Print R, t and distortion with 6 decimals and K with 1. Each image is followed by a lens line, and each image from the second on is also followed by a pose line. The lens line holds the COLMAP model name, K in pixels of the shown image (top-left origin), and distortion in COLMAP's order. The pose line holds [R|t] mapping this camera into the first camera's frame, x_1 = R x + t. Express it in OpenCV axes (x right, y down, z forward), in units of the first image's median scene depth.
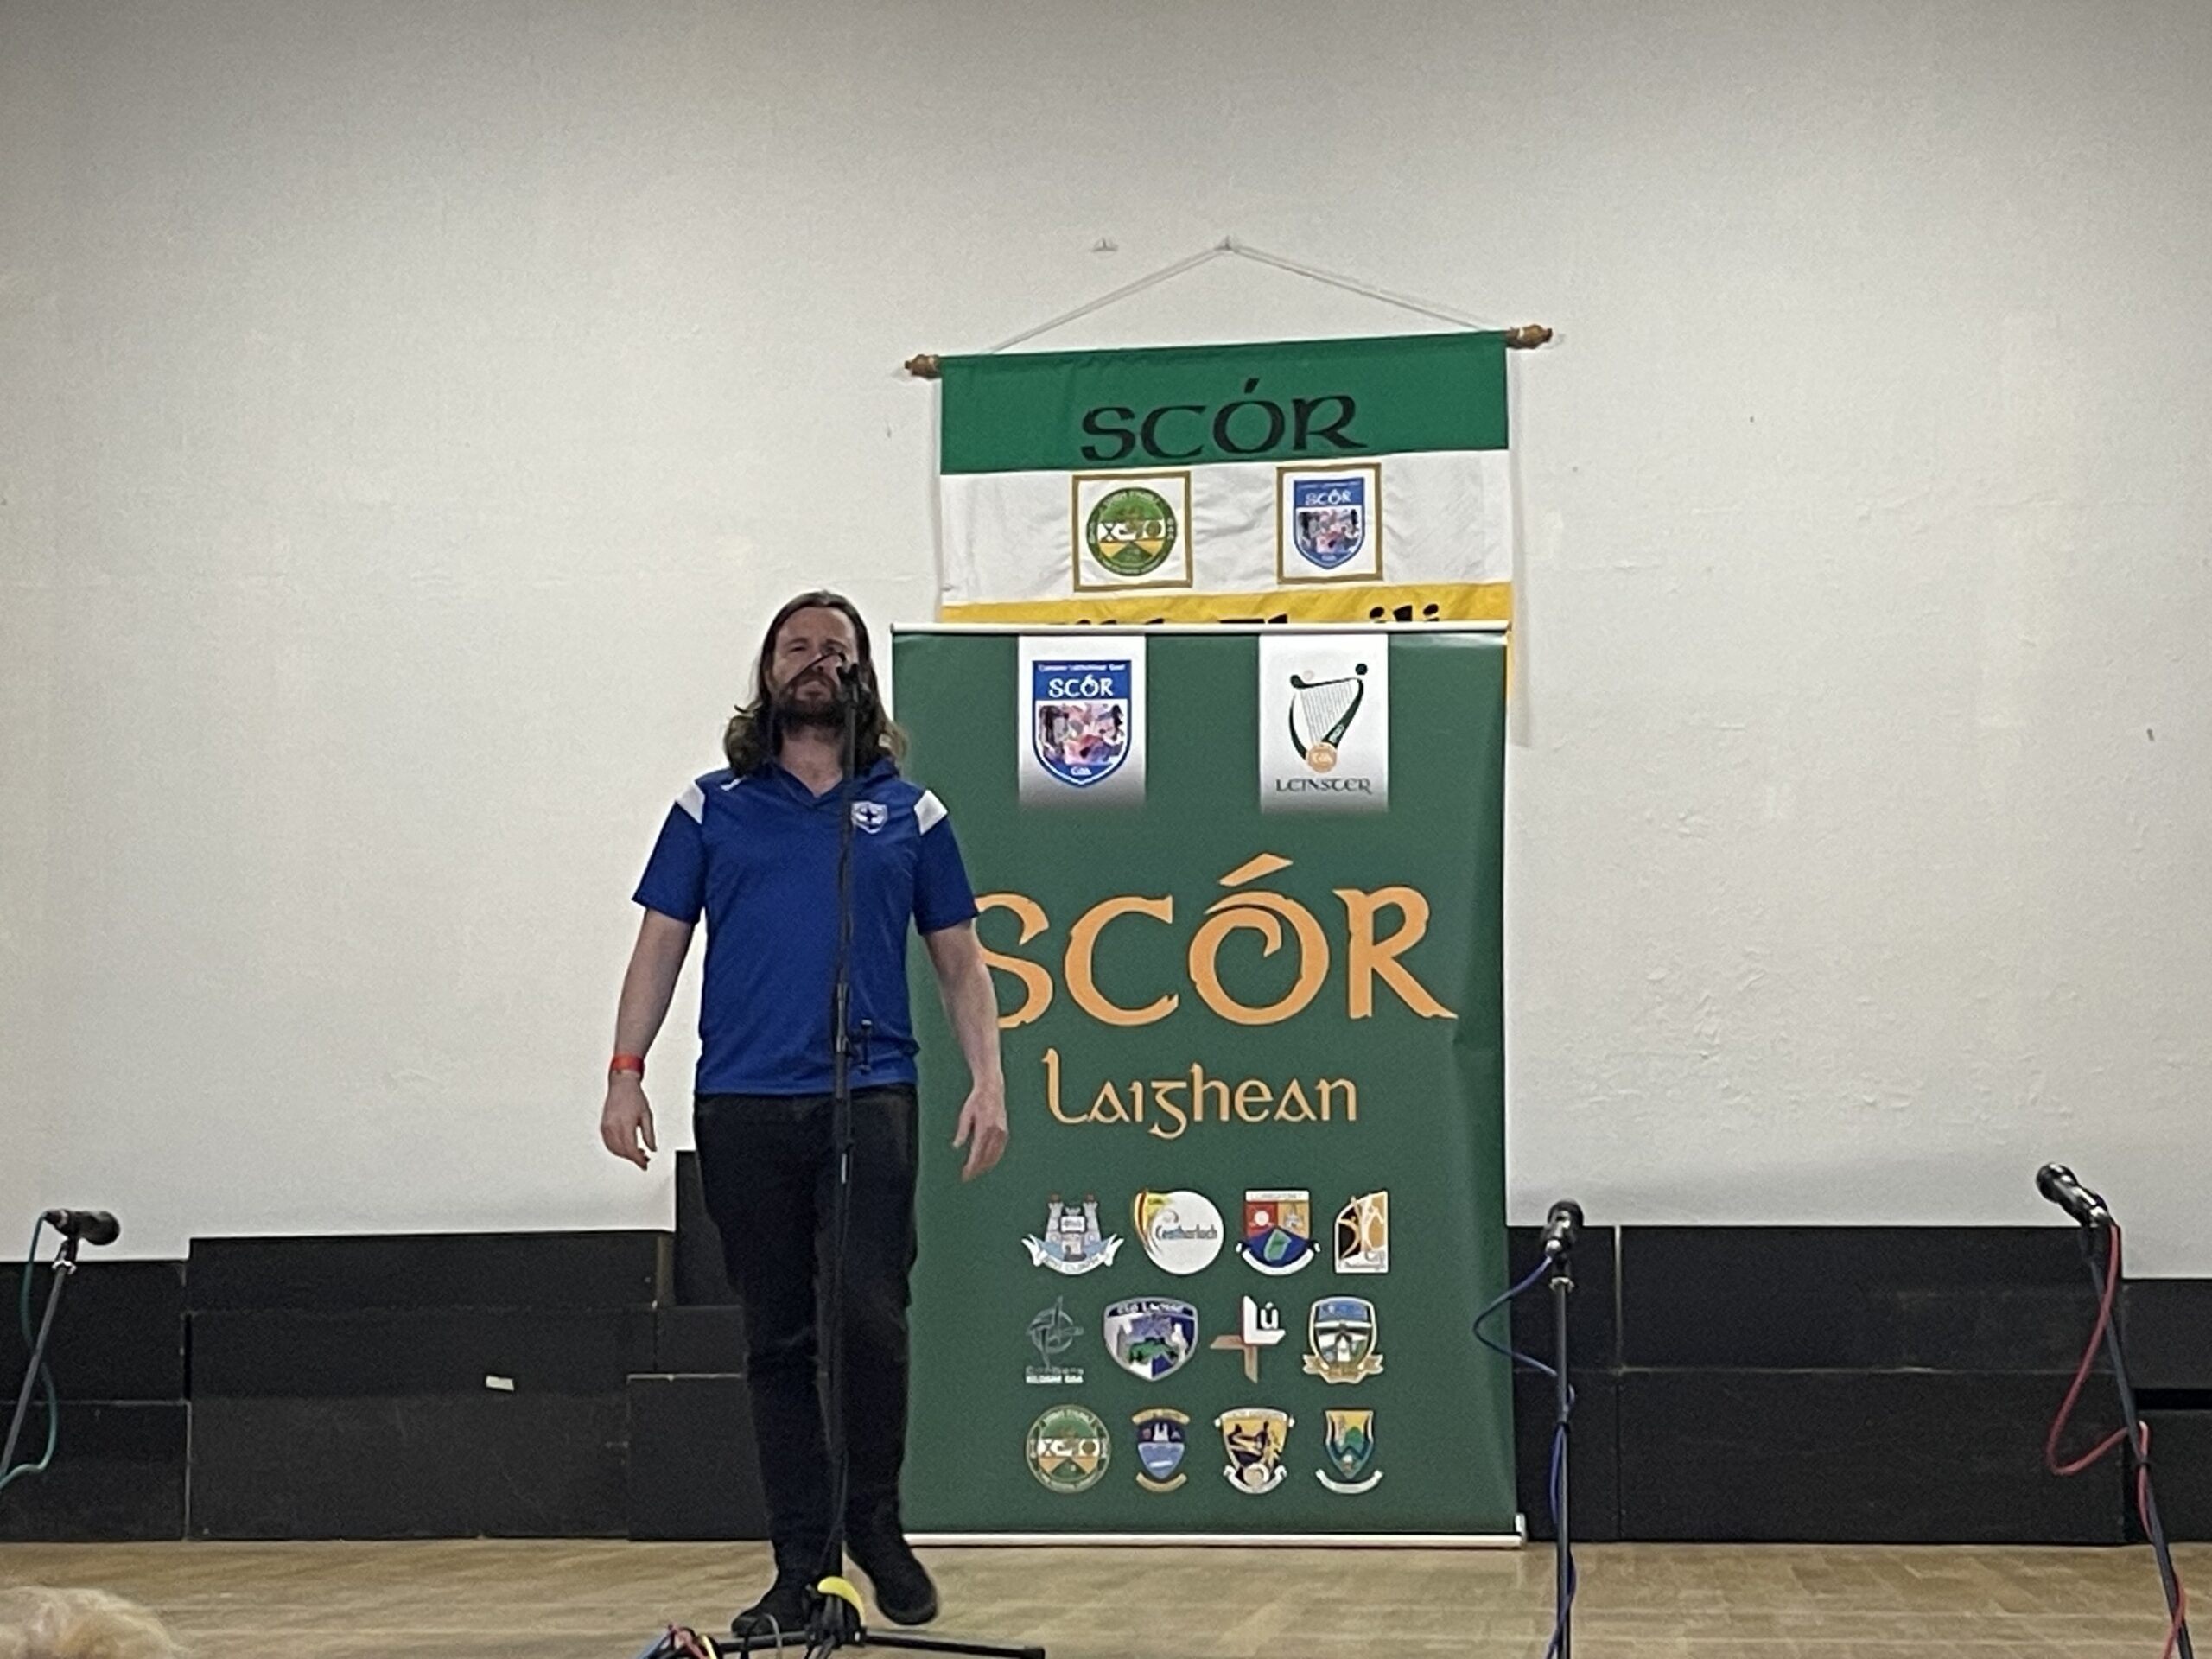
lens RADIAL K [[4919.7, 0, 1106.0], [0, 4919.7, 829.5], [0, 0, 1]] dist [0.033939, 0.241331]
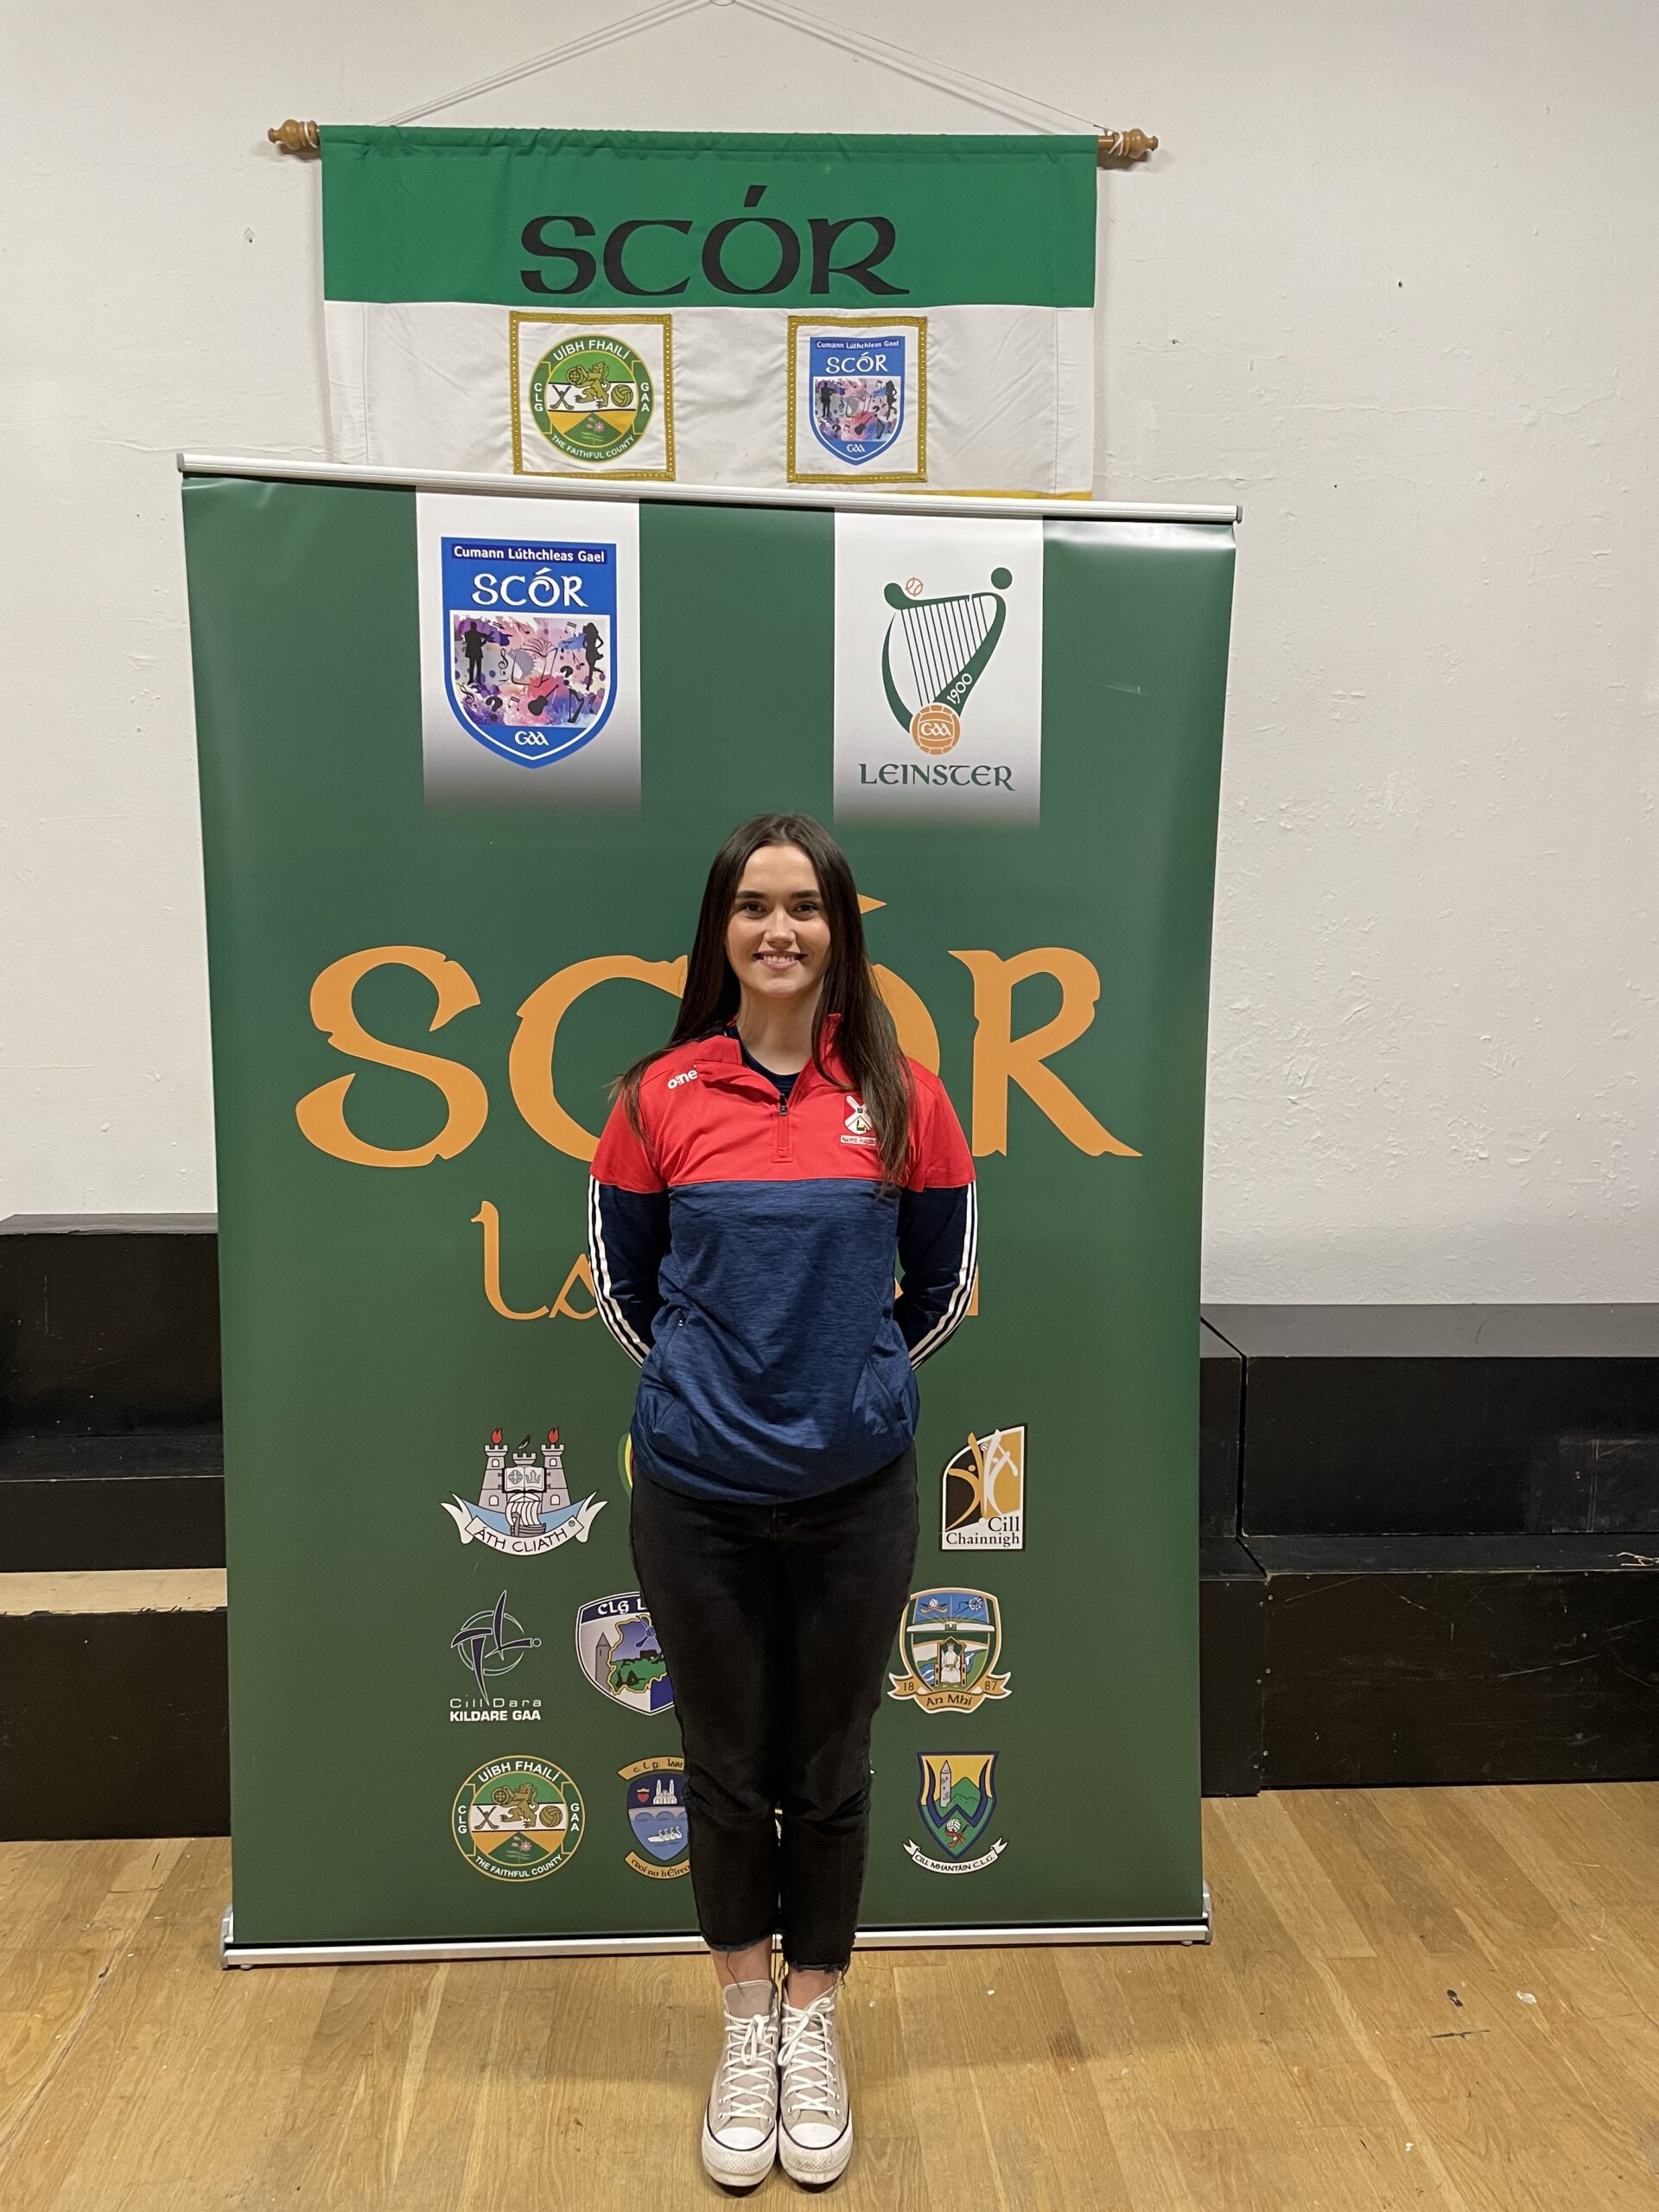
lens RADIAL K [[1745.3, 0, 839.0], [0, 1745.3, 1105.6], [0, 0, 1]] dist [0.092577, -0.099366]
pose [[0.985166, -0.008211, 0.171406, -0.004768], [-0.027871, 0.977936, 0.207038, -0.012362], [-0.169324, -0.208744, 0.963201, 0.717682]]
